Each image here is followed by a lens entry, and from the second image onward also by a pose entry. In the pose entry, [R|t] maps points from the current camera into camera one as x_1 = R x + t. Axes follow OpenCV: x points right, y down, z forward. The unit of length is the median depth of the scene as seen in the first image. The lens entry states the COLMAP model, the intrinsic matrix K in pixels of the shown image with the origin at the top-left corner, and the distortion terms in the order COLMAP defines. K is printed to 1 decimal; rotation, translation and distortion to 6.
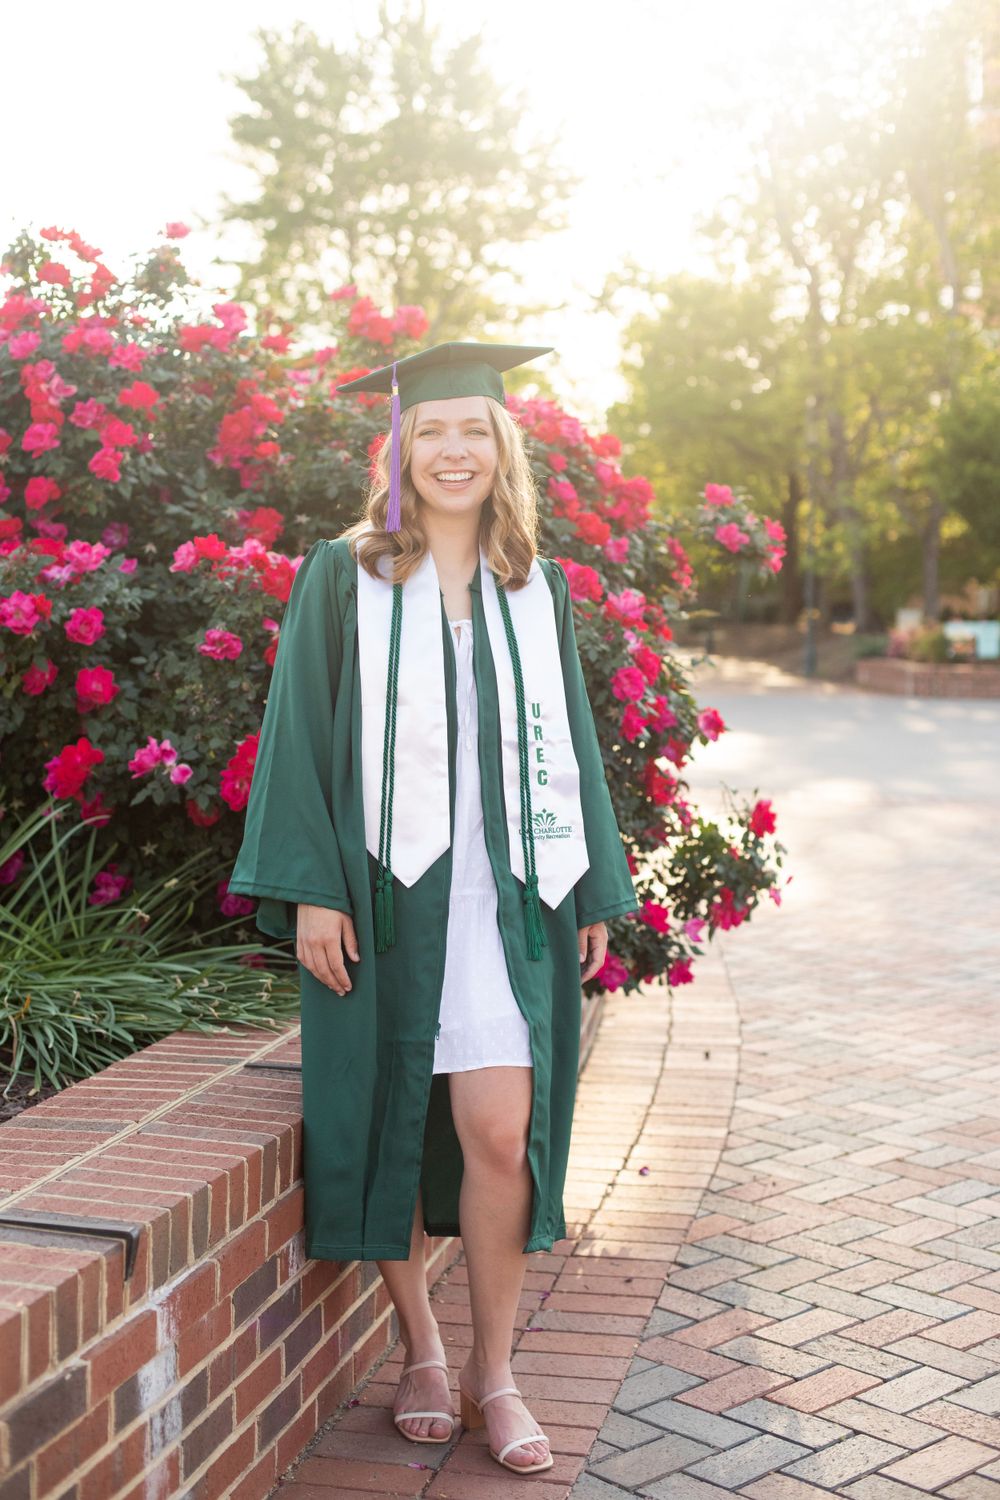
lens RADIAL K [[2246.0, 0, 500.0], [0, 2246.0, 750.0], [0, 0, 1]] dist [-0.158240, -0.008556]
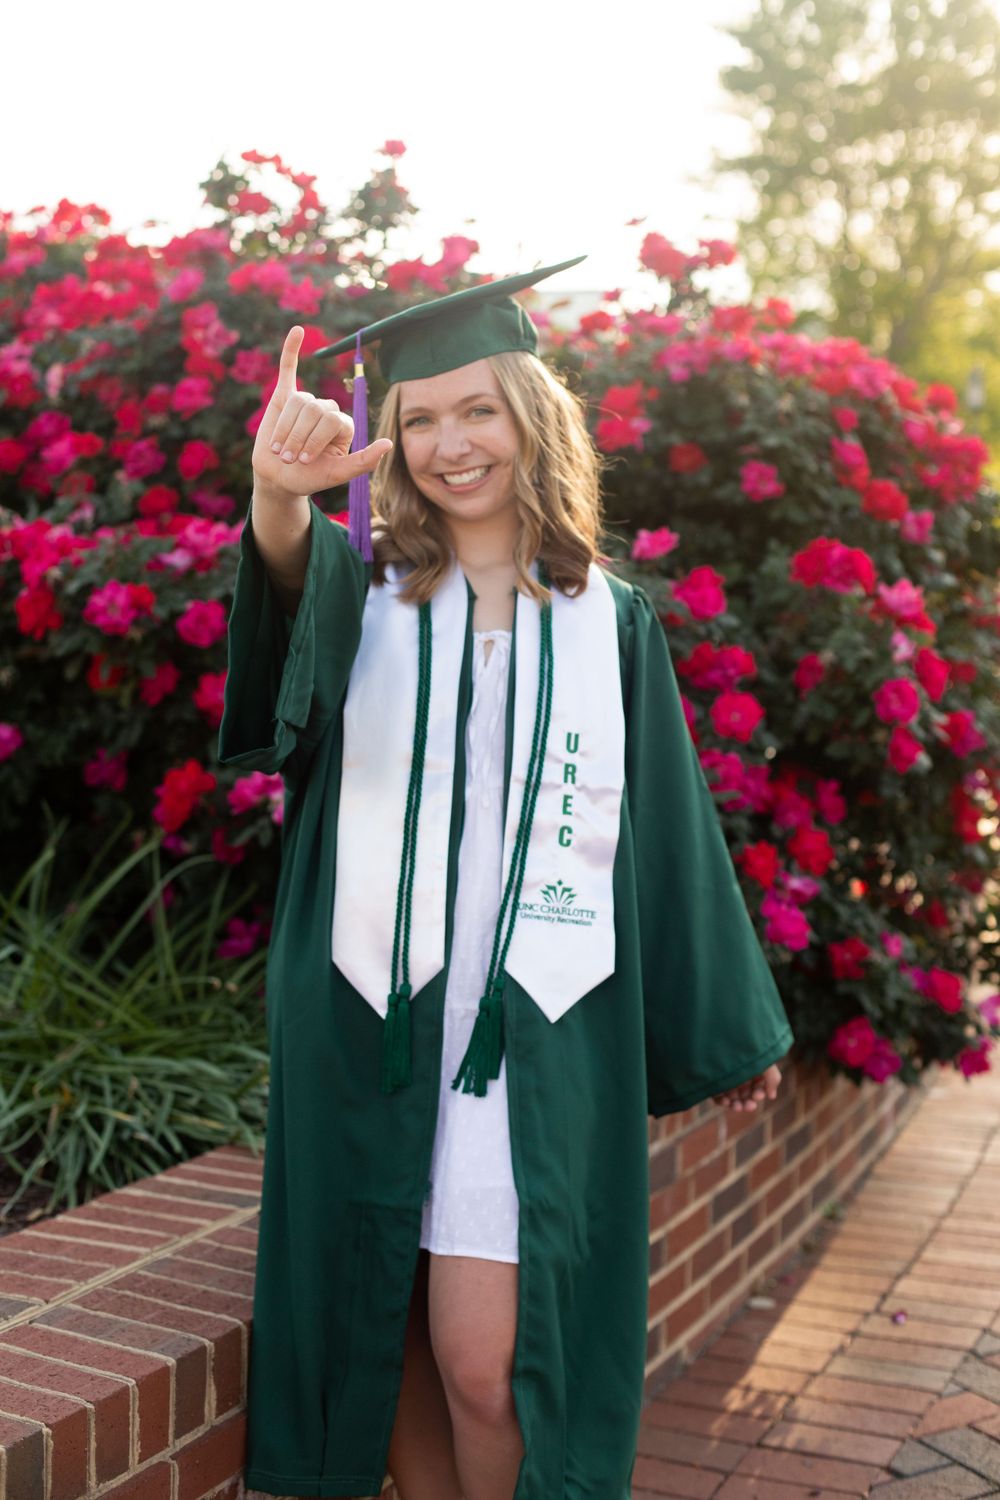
lens RADIAL K [[2210.5, 0, 500.0], [0, 2210.5, 750.0], [0, 0, 1]] dist [-0.236251, 0.411354]
pose [[0.969486, 0.022773, -0.244085, 0.108929], [-0.017828, 0.999589, 0.022451, -0.026629], [0.244496, -0.017415, 0.969494, 0.222066]]
